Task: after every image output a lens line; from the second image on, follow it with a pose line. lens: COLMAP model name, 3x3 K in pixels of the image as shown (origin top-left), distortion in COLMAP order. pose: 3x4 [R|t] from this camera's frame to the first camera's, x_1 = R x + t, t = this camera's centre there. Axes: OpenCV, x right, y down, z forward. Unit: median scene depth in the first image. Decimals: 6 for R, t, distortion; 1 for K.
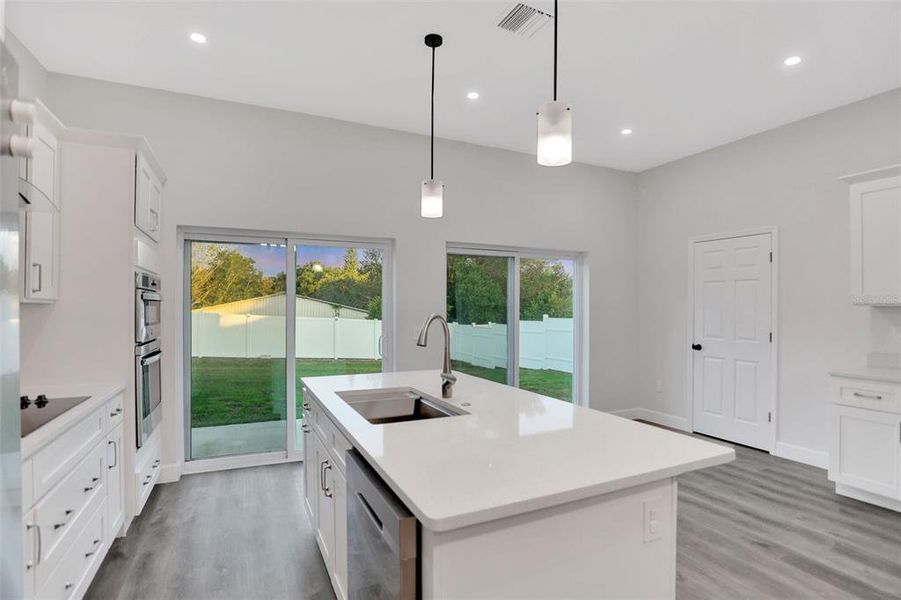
lens RADIAL K [[476.5, 0, 459.9], [0, 476.5, 311.2], [0, 0, 1]] dist [-0.013906, 0.001028]
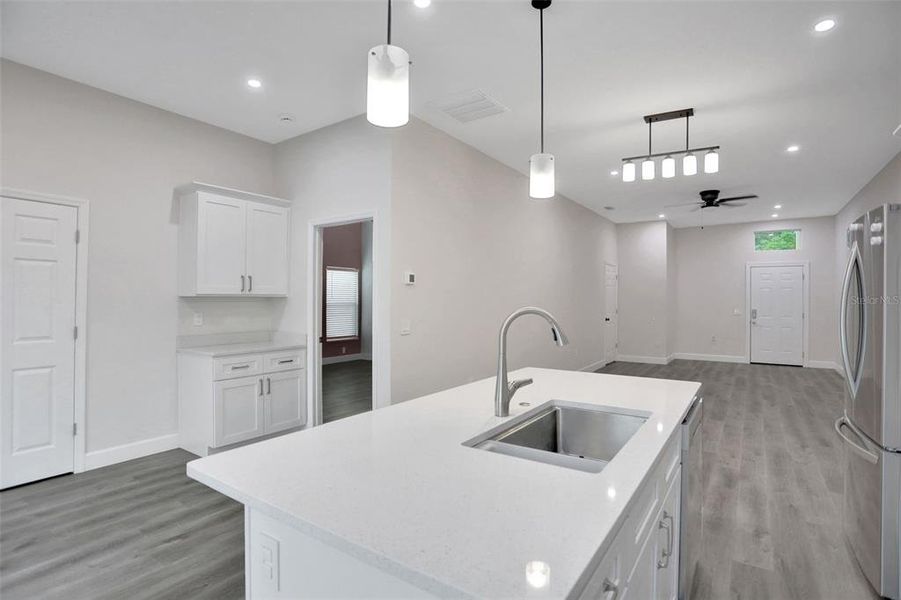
lens RADIAL K [[467.3, 0, 455.0], [0, 467.3, 301.9], [0, 0, 1]] dist [-0.045112, 0.034315]
pose [[-0.509871, -0.009223, 0.860202, -0.411359], [0.000546, 0.999939, 0.011045, -0.008871], [-0.860251, 0.006101, -0.509834, 0.914248]]
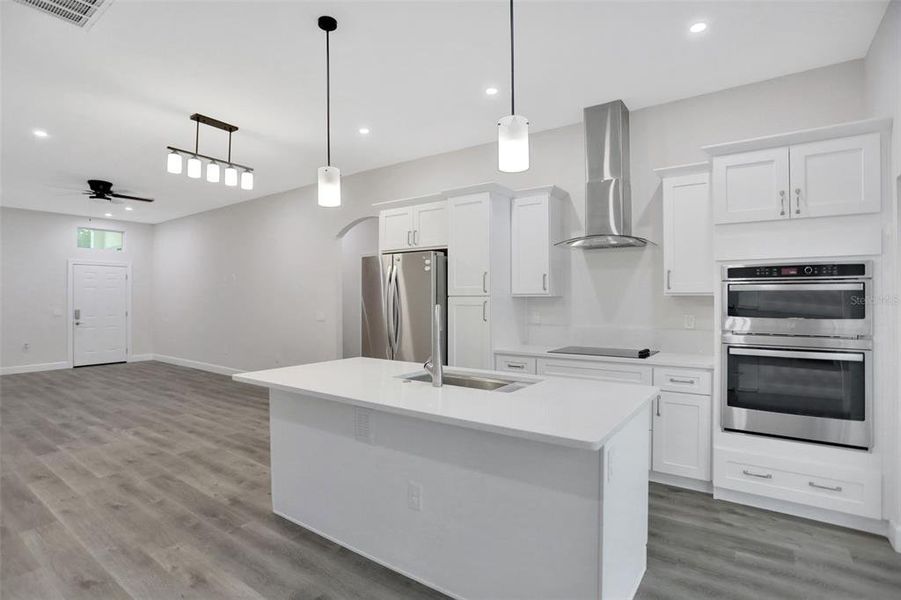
lens RADIAL K [[462.8, 0, 452.7], [0, 462.8, 297.3], [0, 0, 1]] dist [0.000155, 0.000717]
pose [[-0.876641, 0.004253, -0.481127, 0.267076], [0.001154, 0.999977, 0.006737, -0.014036], [0.481144, 0.005351, -0.876625, 1.189876]]
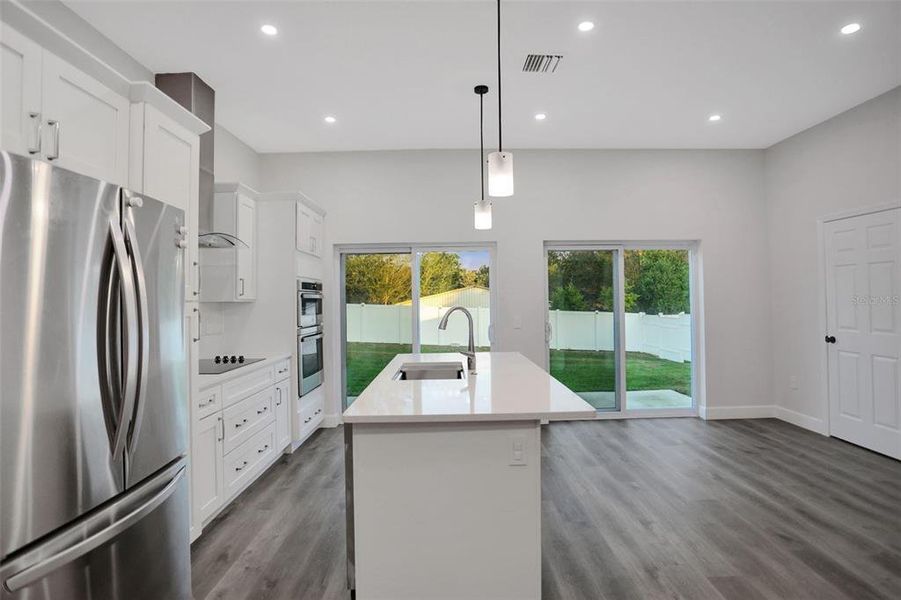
lens RADIAL K [[485.9, 0, 457.9], [0, 485.9, 294.4], [0, 0, 1]] dist [-0.000210, 0.001889]
pose [[0.909705, -0.019523, -0.414796, 0.308428], [0.013282, 0.999751, -0.017924, -0.002299], [0.415042, 0.010796, 0.909738, -0.144516]]
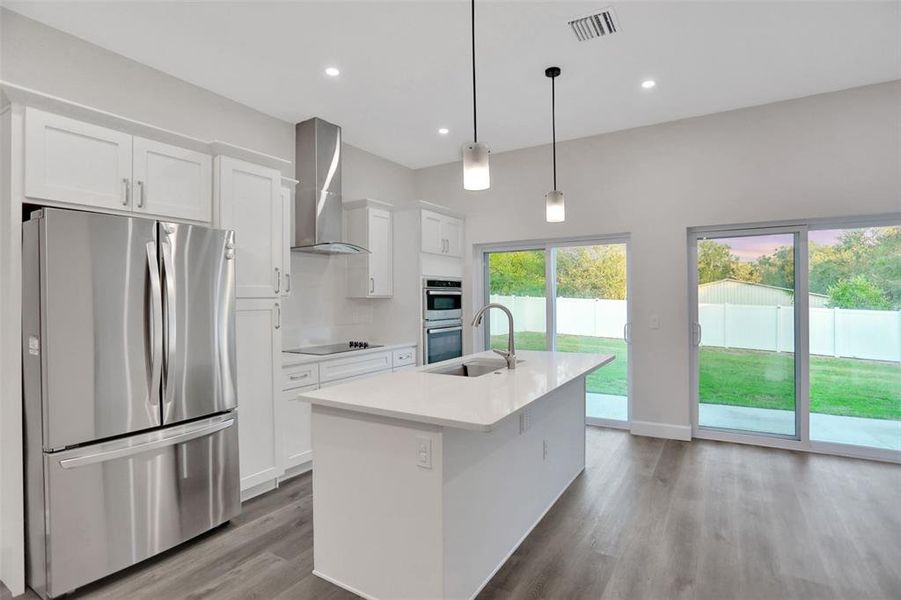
lens RADIAL K [[467.3, 0, 455.0], [0, 467.3, 301.9], [0, 0, 1]] dist [-0.045112, 0.034315]
pose [[0.548798, -0.001521, -0.835954, 0.576894], [0.007742, 0.999965, 0.003264, -0.002755], [0.835919, -0.008263, 0.548790, 0.122245]]
